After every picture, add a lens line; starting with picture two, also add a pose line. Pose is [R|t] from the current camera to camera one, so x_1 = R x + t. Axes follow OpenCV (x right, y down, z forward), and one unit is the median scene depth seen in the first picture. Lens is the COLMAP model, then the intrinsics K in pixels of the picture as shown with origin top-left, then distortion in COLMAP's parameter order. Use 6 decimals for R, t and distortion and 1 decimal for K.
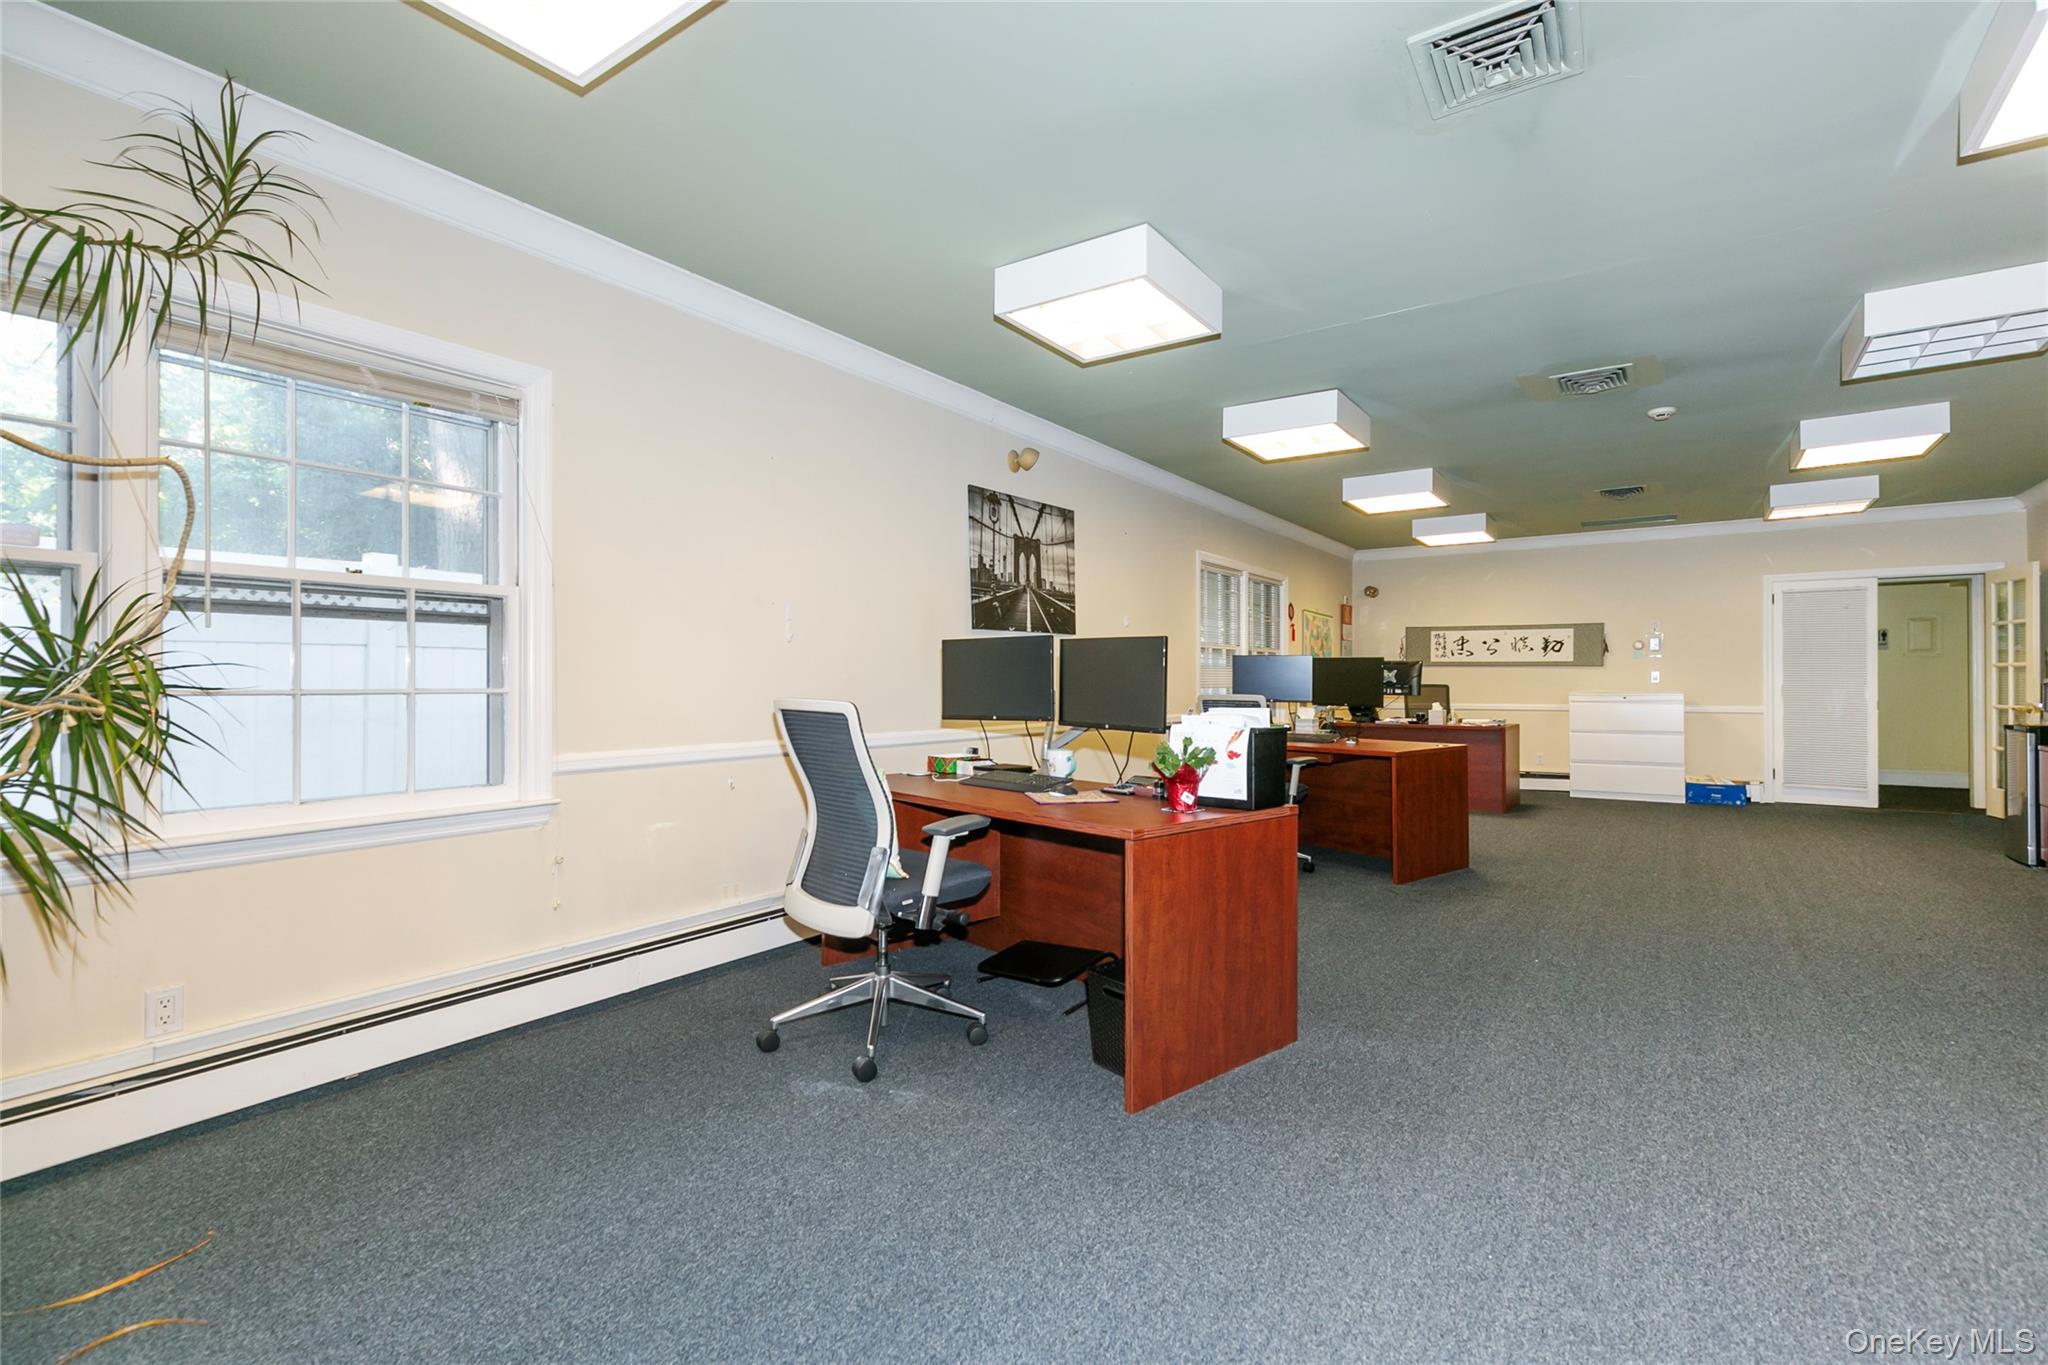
lens RADIAL K [[929.8, 0, 1024.7], [0, 929.8, 678.5], [0, 0, 1]] dist [0.003510, -0.001432]
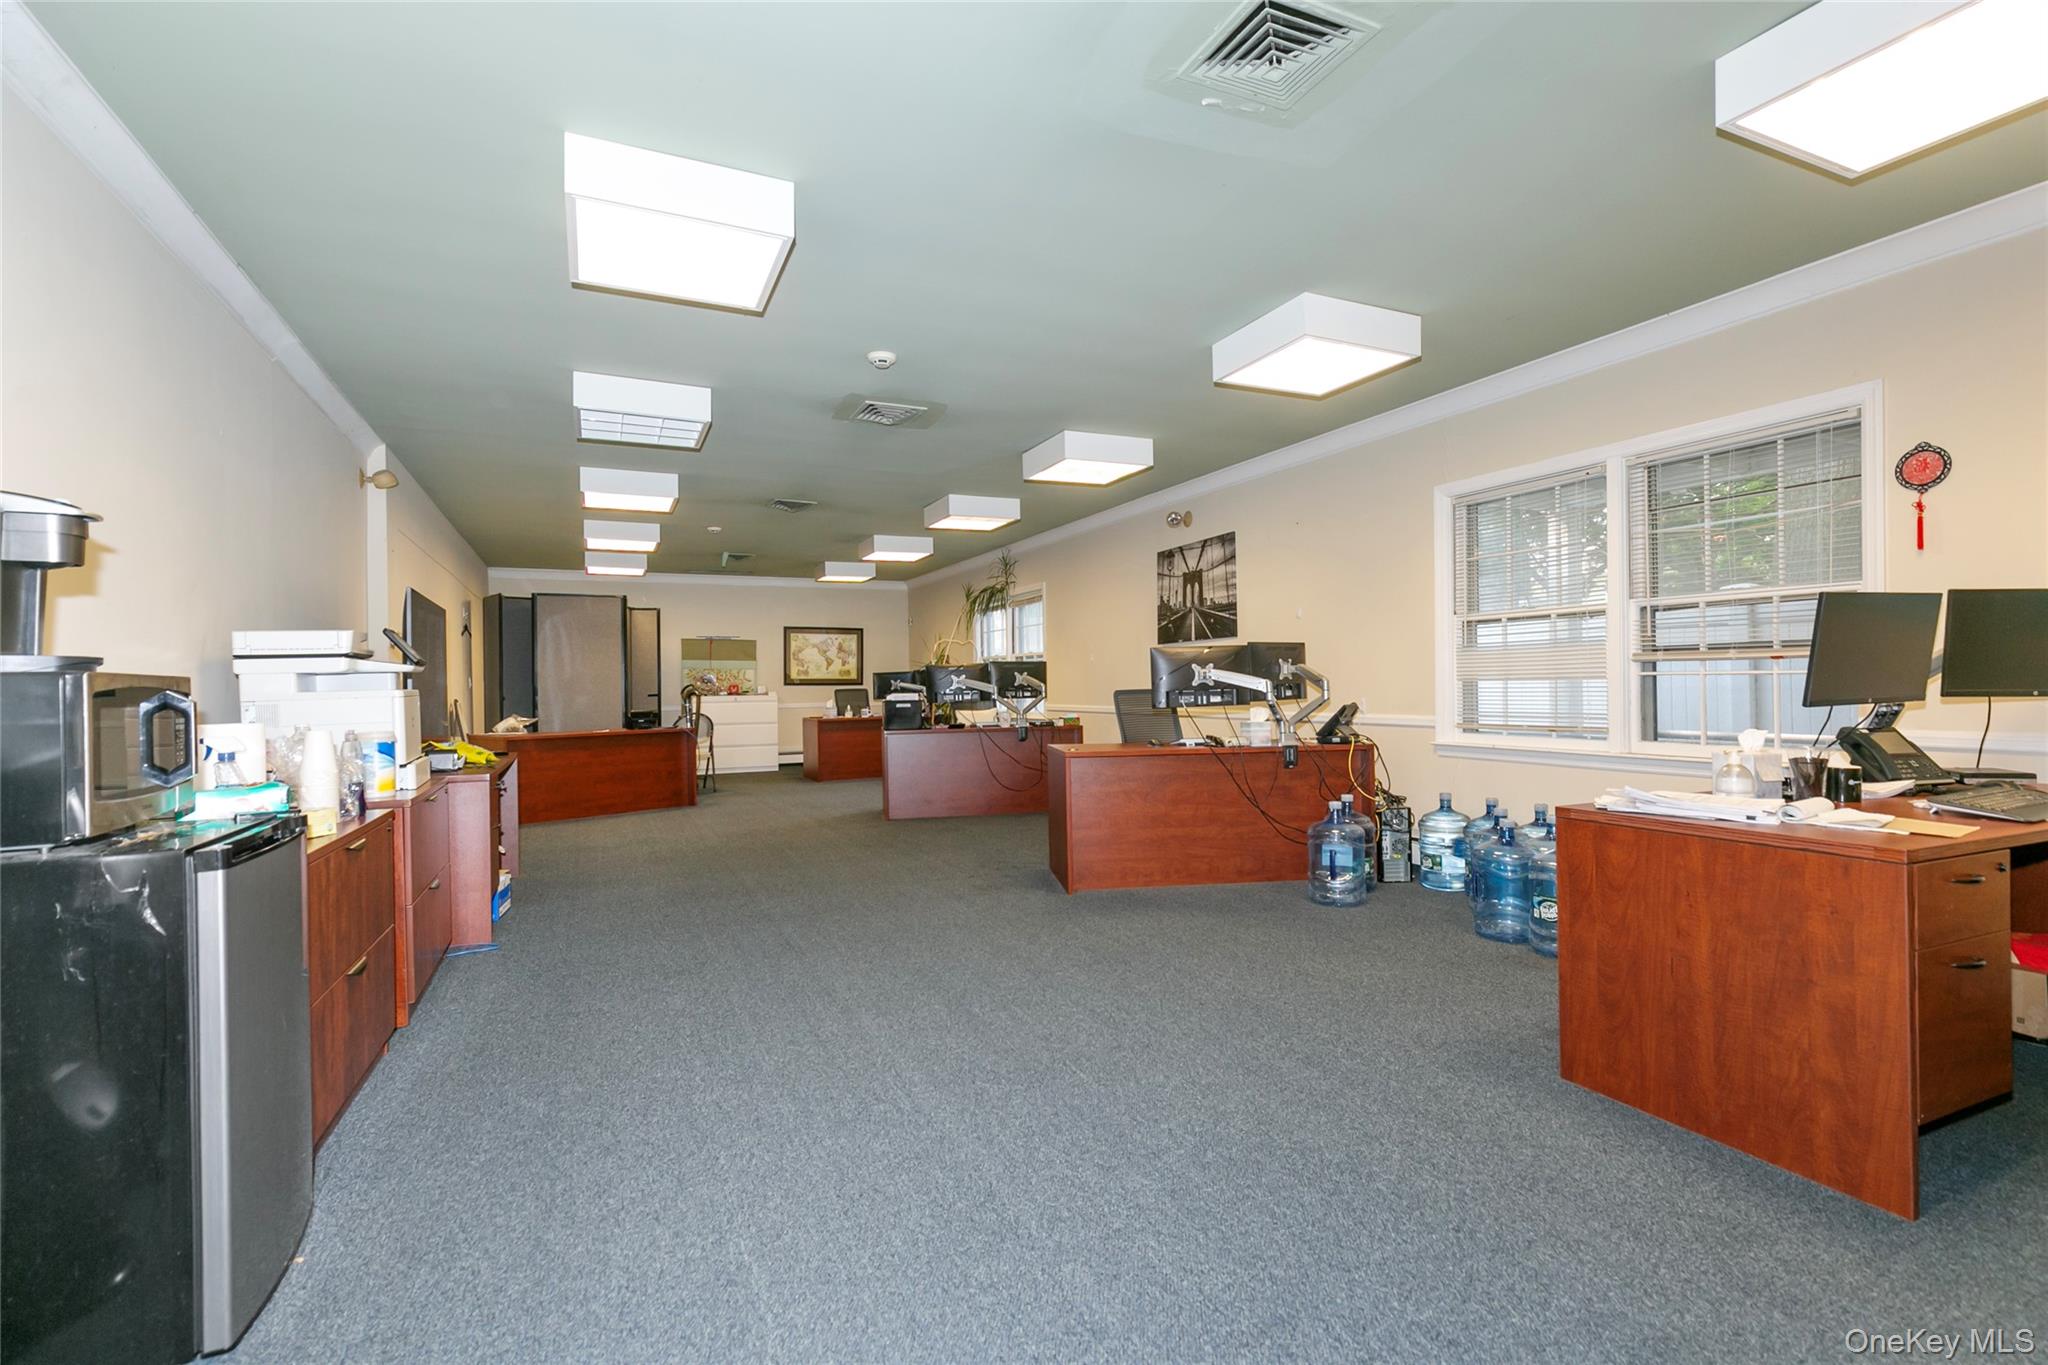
lens RADIAL K [[929.8, 0, 1023.6], [0, 929.8, 687.1], [0, 0, 1]] dist [0.003510, -0.001432]
pose [[-0.518892, 0.005278, -0.854823, 1.281468], [0.009499, 0.999955, 0.000409, 0.014144], [0.854787, -0.007908, -0.518919, 1.482582]]
